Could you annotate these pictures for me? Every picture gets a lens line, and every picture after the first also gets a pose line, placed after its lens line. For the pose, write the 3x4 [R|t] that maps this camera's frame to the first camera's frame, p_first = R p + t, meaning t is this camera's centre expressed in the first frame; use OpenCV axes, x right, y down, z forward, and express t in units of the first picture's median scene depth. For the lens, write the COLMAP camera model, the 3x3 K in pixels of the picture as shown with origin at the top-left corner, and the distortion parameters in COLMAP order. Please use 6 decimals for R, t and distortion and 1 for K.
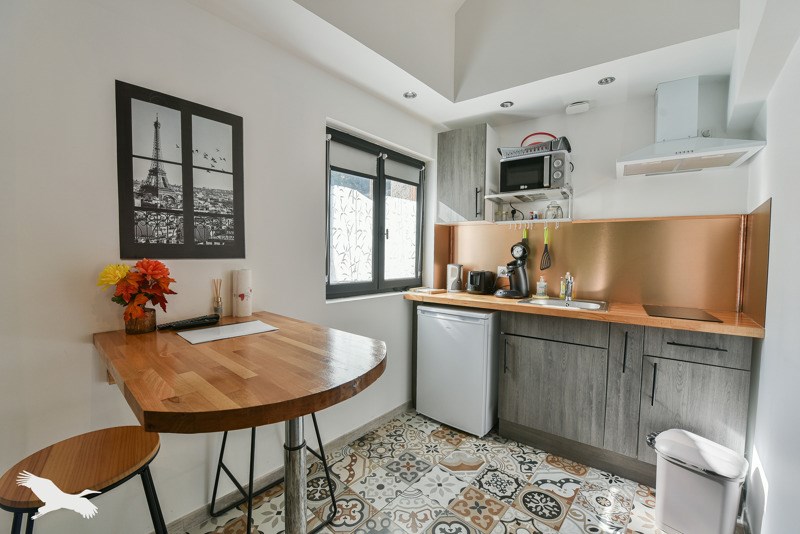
lens RADIAL K [[324.8, 0, 403.1], [0, 324.8, 267.6], [0, 0, 1]] dist [-0.002793, -0.000456]
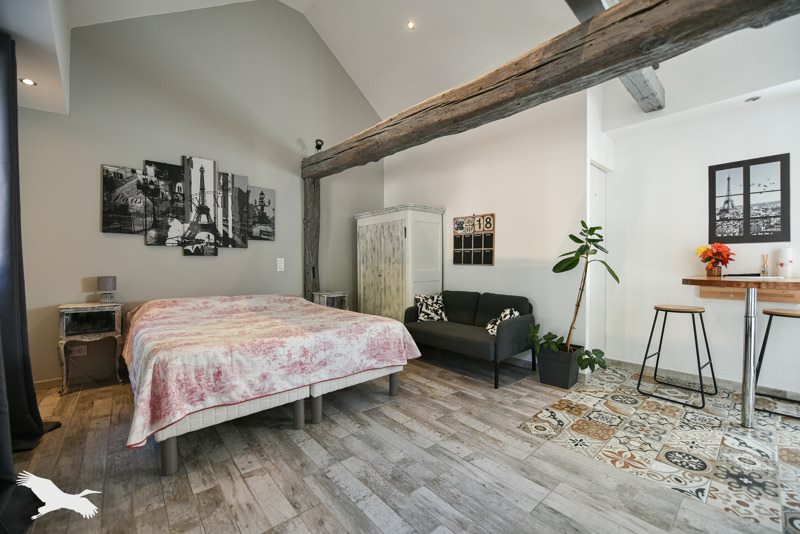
lens RADIAL K [[324.8, 0, 403.1], [0, 324.8, 263.6], [0, 0, 1]] dist [-0.002793, -0.000456]
pose [[-0.106310, 0.009442, -0.994288, 1.454311], [-0.023008, 0.999664, 0.011953, 0.118502], [0.994067, 0.024147, -0.106057, -0.797544]]
